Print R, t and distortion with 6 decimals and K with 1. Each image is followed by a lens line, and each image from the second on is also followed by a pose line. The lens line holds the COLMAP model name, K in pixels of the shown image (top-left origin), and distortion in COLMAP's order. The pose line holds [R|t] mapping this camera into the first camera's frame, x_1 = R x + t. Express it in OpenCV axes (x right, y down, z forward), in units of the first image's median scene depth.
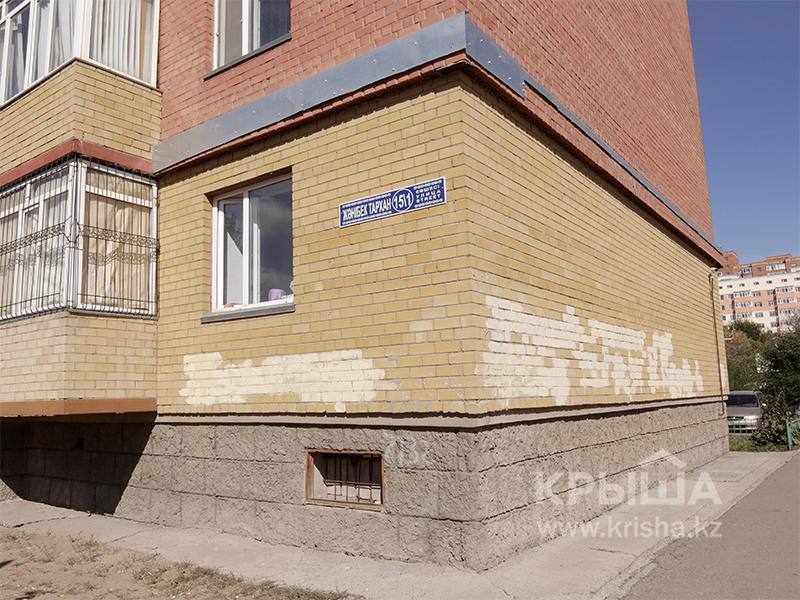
lens RADIAL K [[634.8, 0, 400.0], [0, 634.8, 300.0], [0, 0, 1]] dist [0.000118, -0.000187]
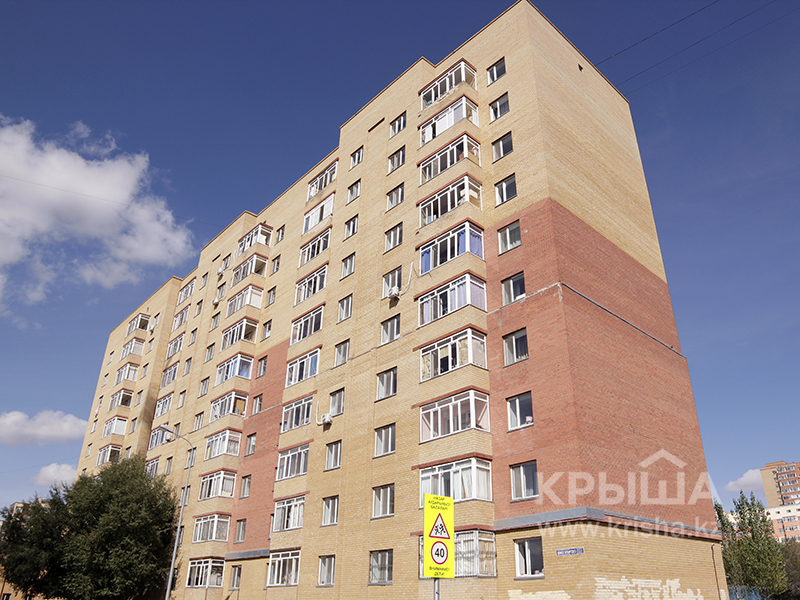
lens RADIAL K [[610.7, 0, 441.0], [0, 610.7, 300.5], [0, 0, 1]] dist [-0.087409, -0.001553]
pose [[0.985393, -0.052341, -0.162051, -0.097537], [-0.003613, 0.944954, -0.327184, -0.327388], [0.170256, 0.322991, 0.930962, -2.519500]]
